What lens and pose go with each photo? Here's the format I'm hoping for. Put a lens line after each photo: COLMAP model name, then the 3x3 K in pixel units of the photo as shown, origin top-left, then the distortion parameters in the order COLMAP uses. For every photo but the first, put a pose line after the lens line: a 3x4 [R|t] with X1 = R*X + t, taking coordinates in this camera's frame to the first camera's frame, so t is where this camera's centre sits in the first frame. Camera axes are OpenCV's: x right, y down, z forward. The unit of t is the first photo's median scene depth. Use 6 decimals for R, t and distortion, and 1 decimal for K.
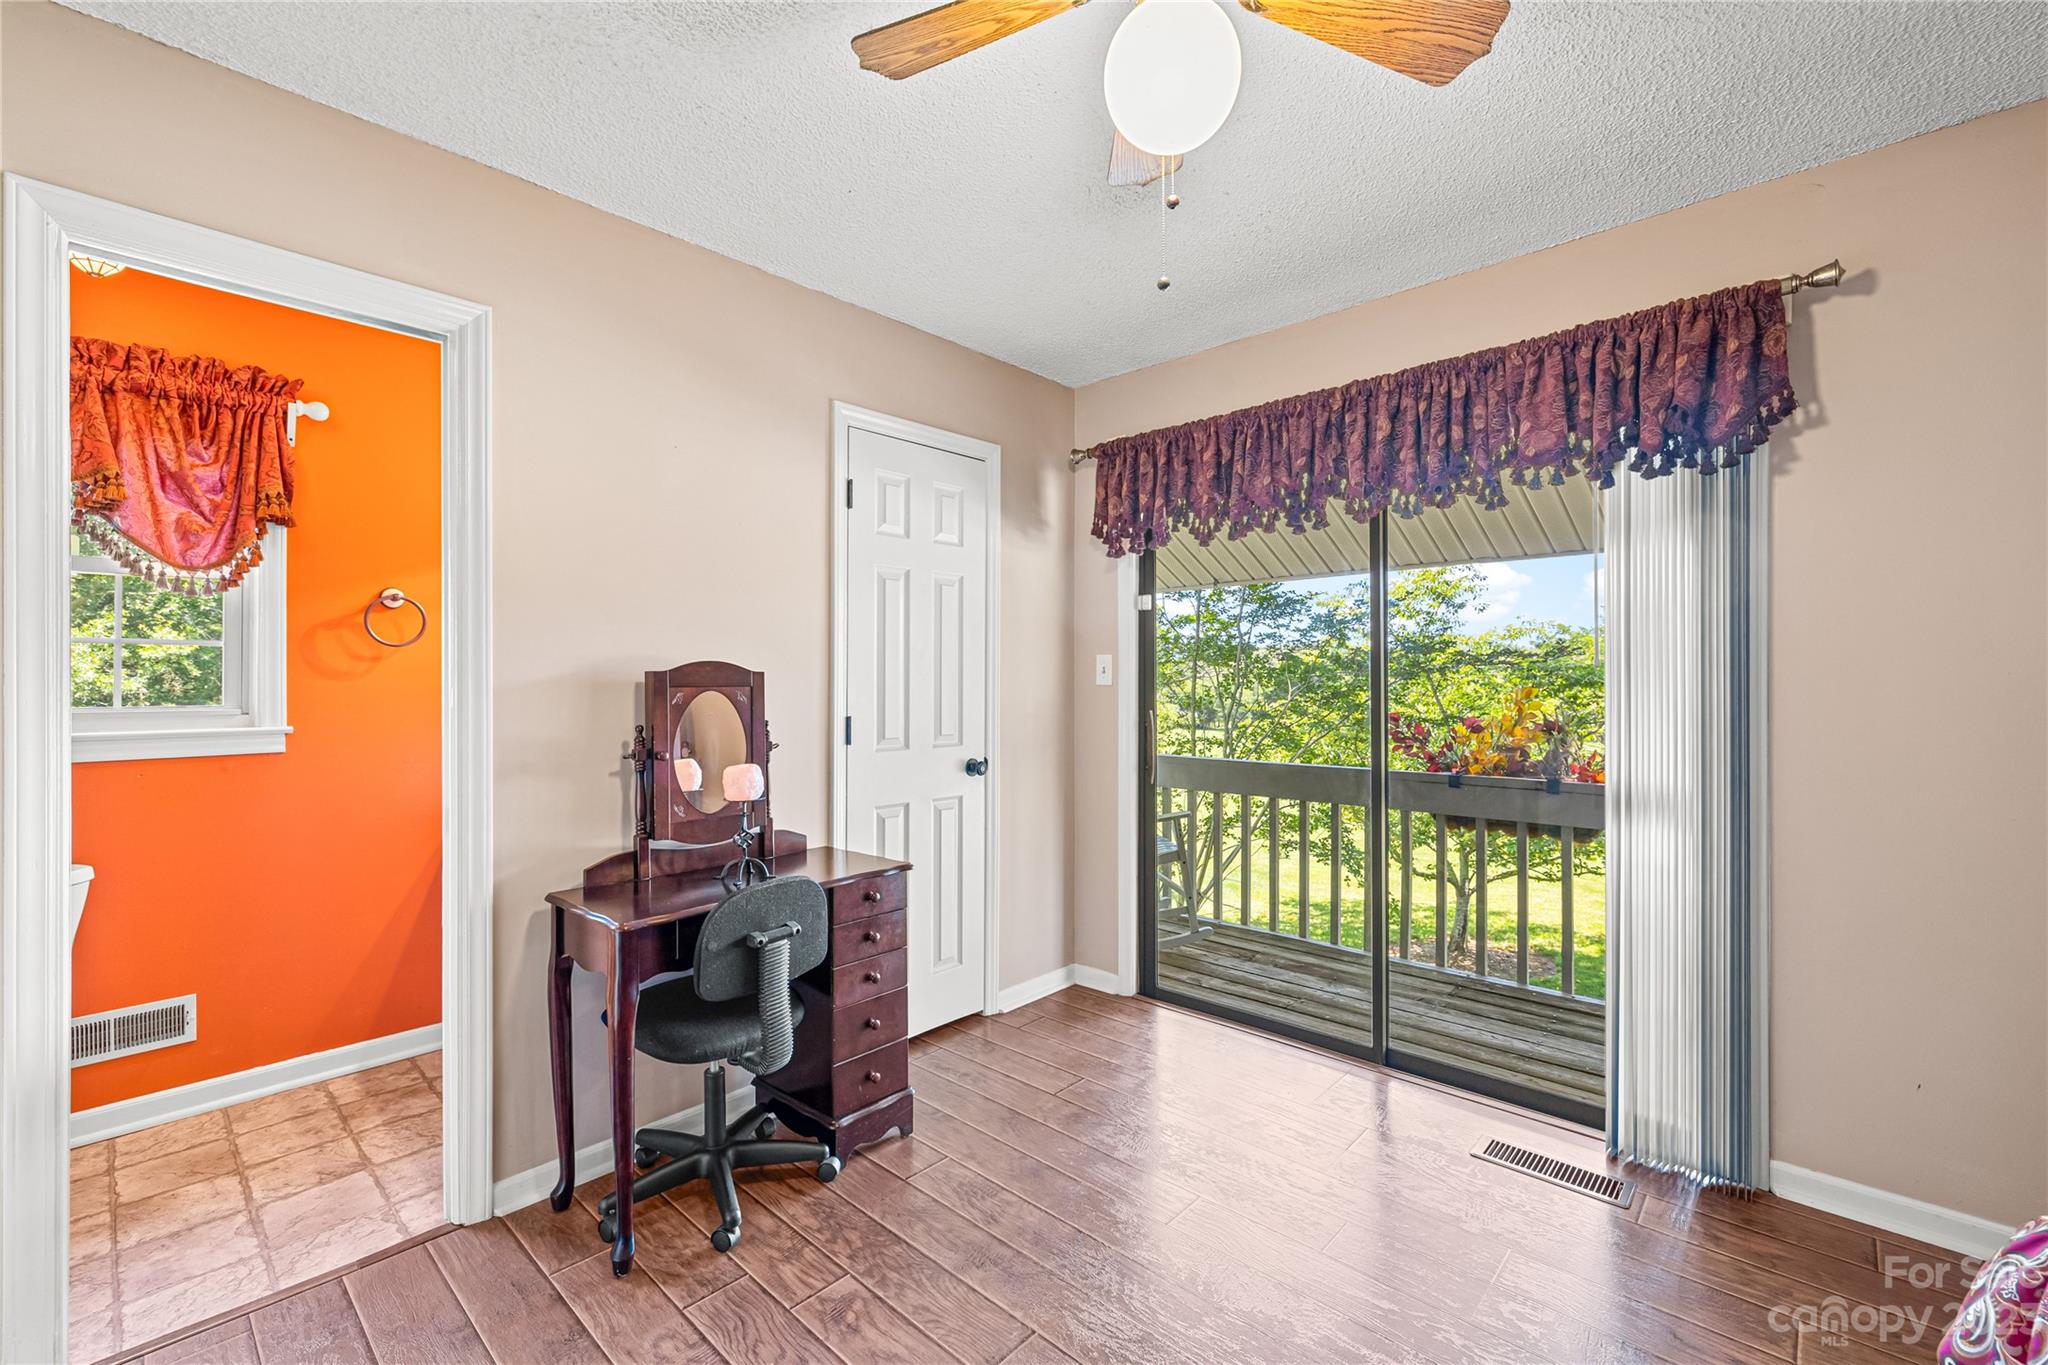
lens RADIAL K [[871.0, 0, 1026.1], [0, 871.0, 681.7], [0, 0, 1]] dist [-0.001417, 0.000682]
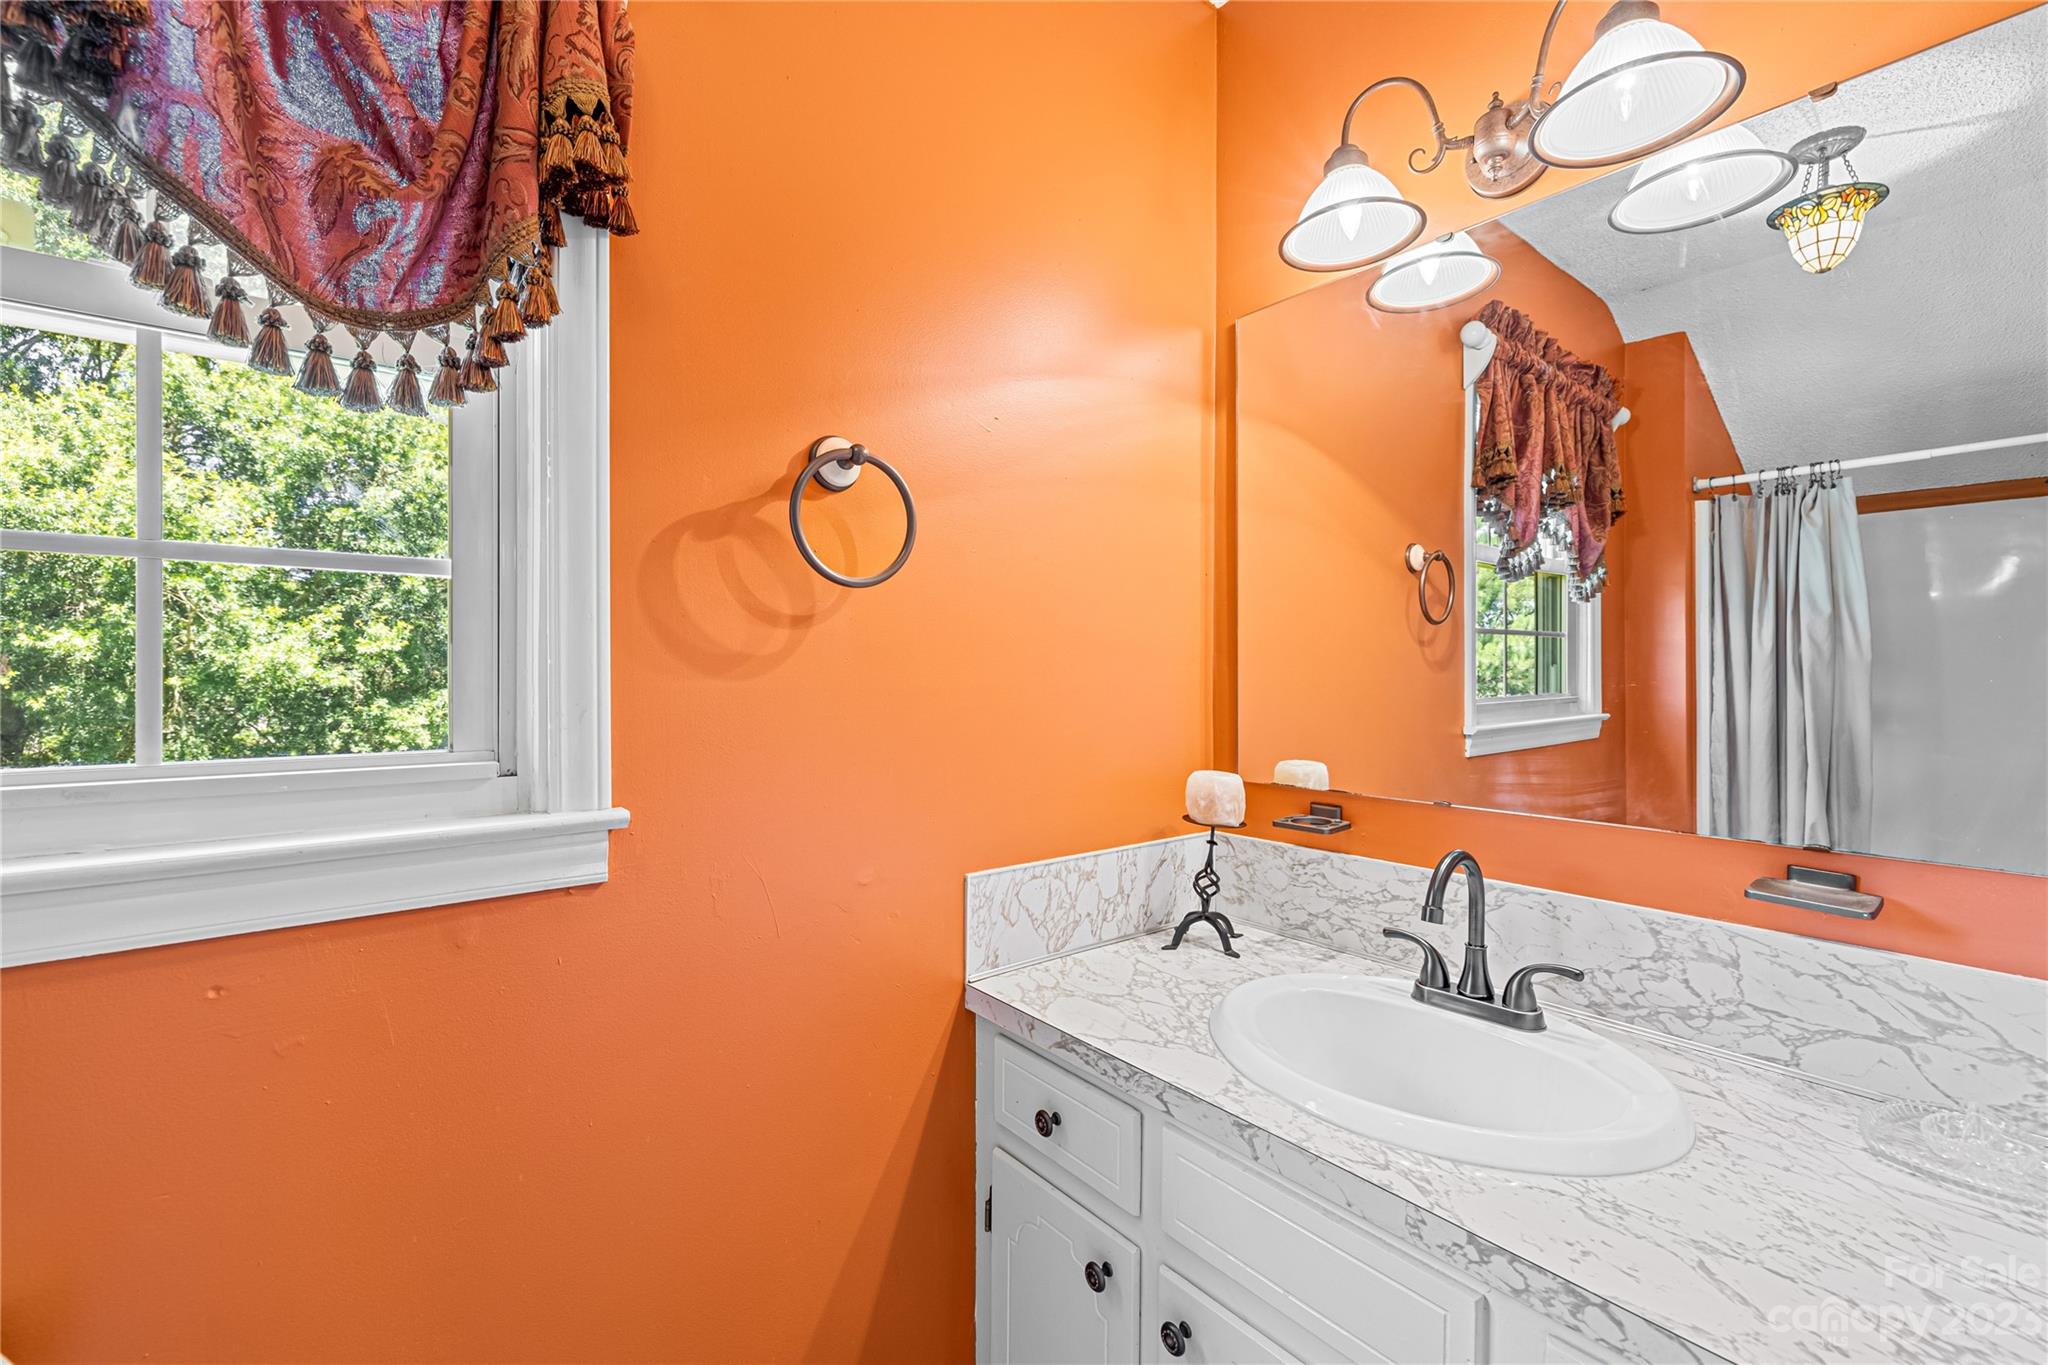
lens RADIAL K [[871.0, 0, 1021.7], [0, 871.0, 681.1], [0, 0, 1]] dist [-0.001417, 0.000682]
pose [[0.989324, 0.000728, -0.145731, -0.652109], [0.000125, 0.999983, 0.005839, -0.001932], [0.145733, -0.005795, 0.989307, 0.696099]]
